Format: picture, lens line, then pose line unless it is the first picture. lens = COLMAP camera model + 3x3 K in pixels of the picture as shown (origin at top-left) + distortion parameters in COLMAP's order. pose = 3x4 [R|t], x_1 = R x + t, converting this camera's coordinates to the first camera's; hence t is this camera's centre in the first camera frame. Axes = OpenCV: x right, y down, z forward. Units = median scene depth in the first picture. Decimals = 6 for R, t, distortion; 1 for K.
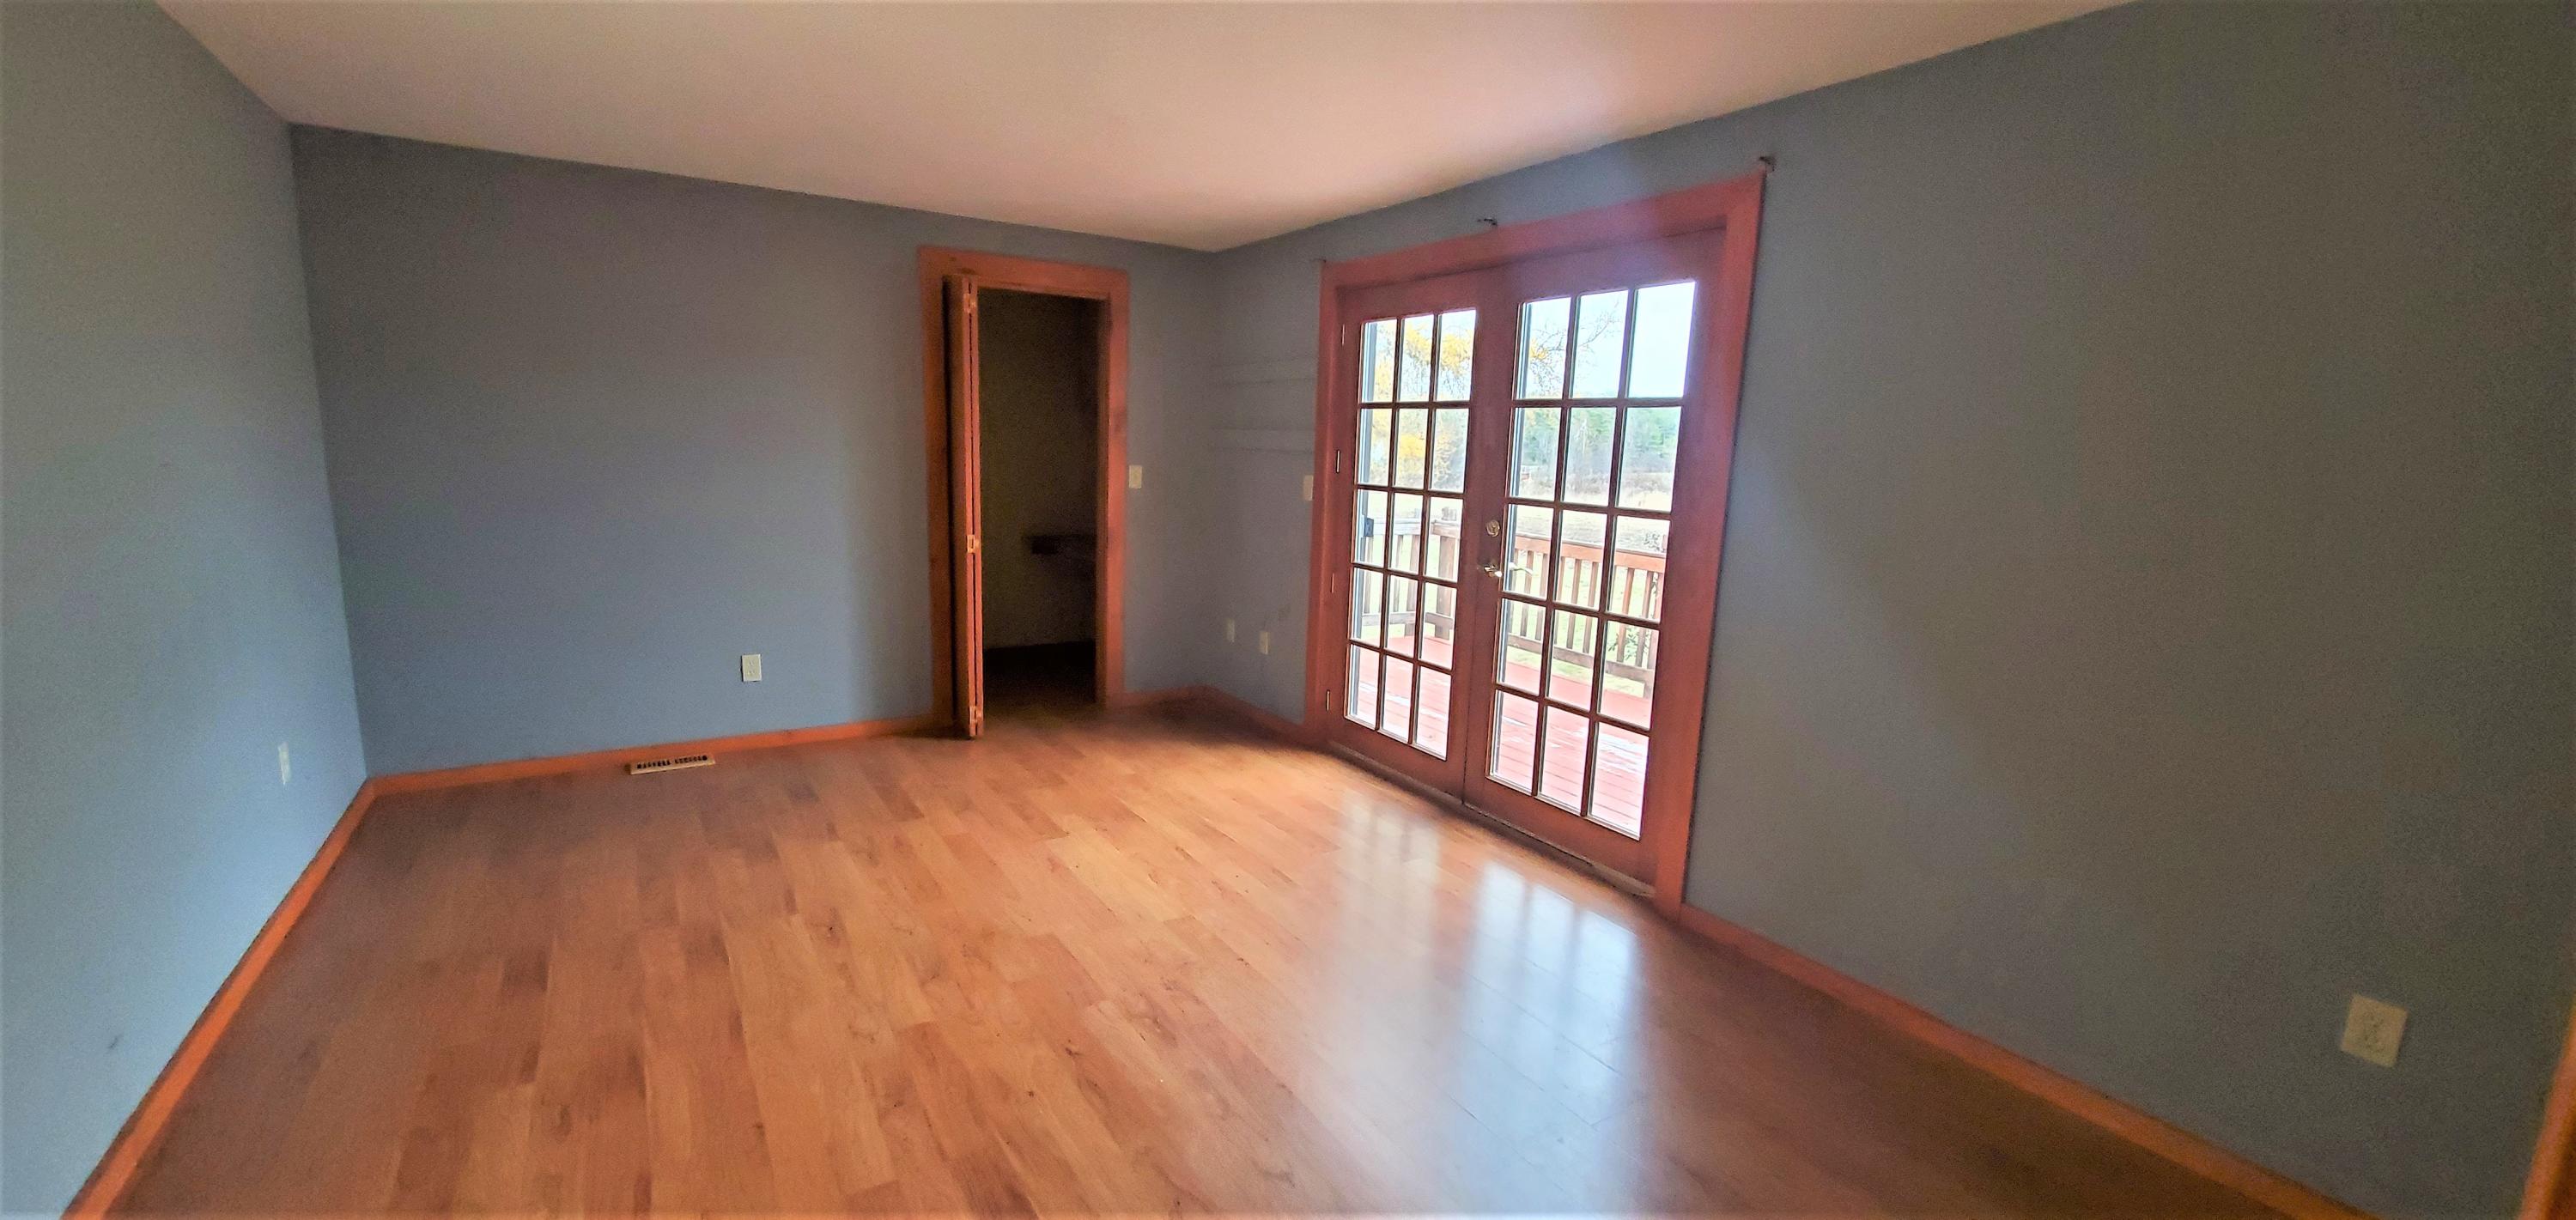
lens RADIAL K [[1028.0, 0, 1287.2], [0, 1028.0, 629.3], [0, 0, 1]] dist [0.000061, -0.010864]
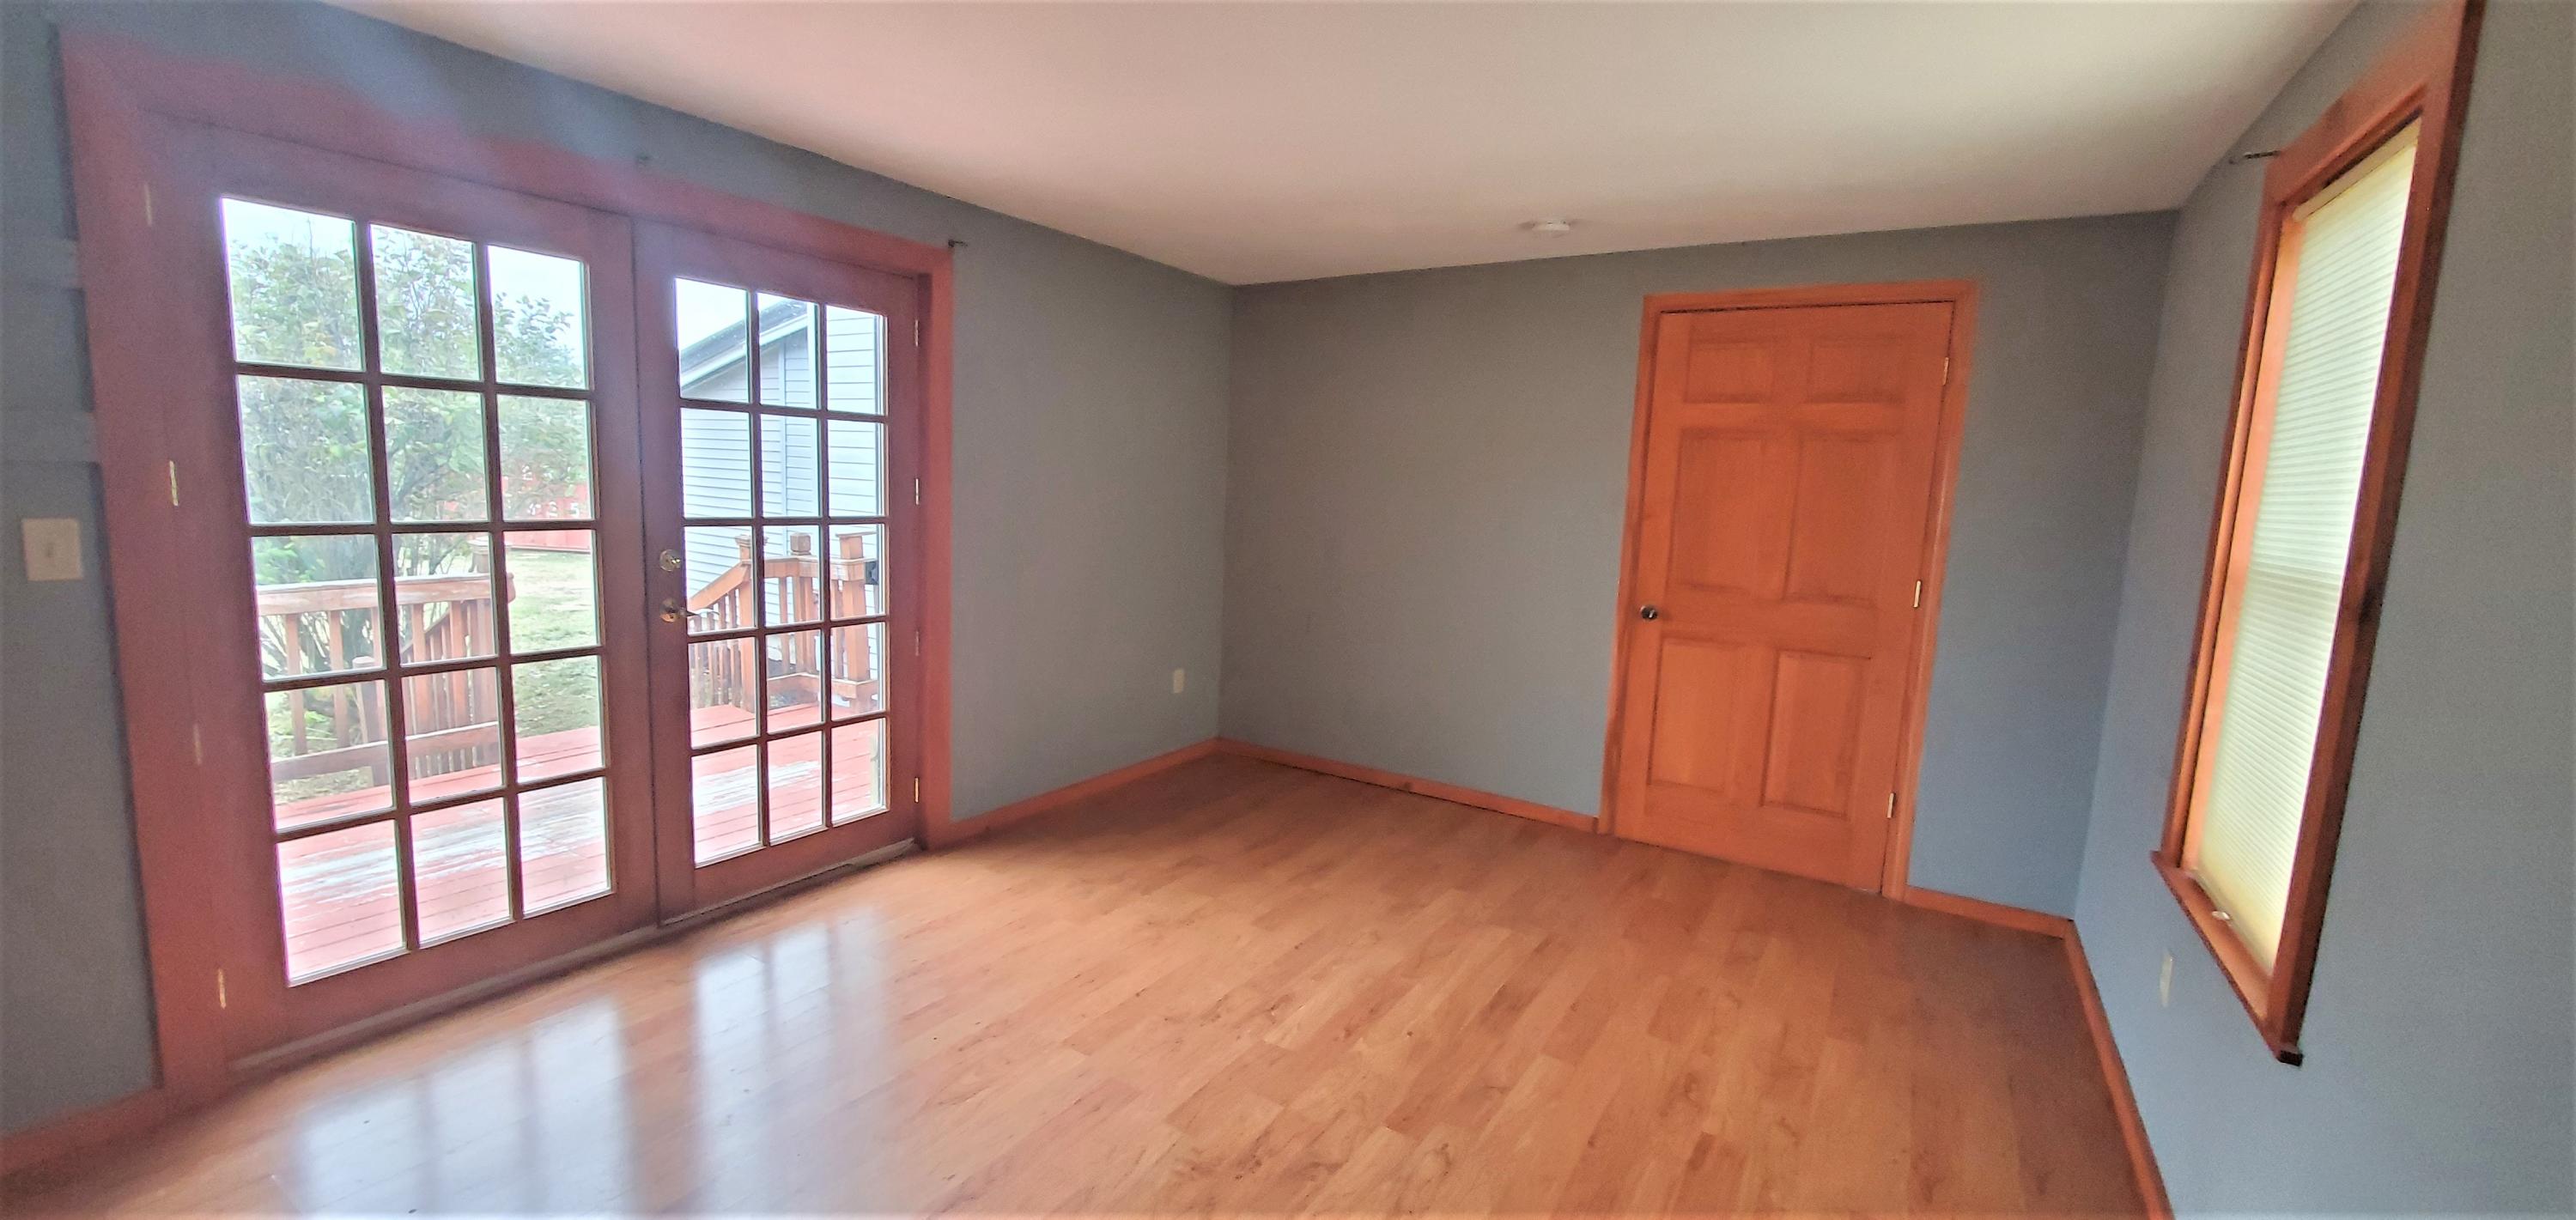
lens RADIAL K [[1018.3, 0, 1266.7], [0, 1018.3, 607.9], [0, 0, 1]] dist [-0.000571, -0.001863]
pose [[-0.420229, -0.169333, 0.891479, -0.908909], [0.107468, 0.966233, 0.234191, -0.258138], [-0.901032, 0.194219, -0.387841, 1.188987]]
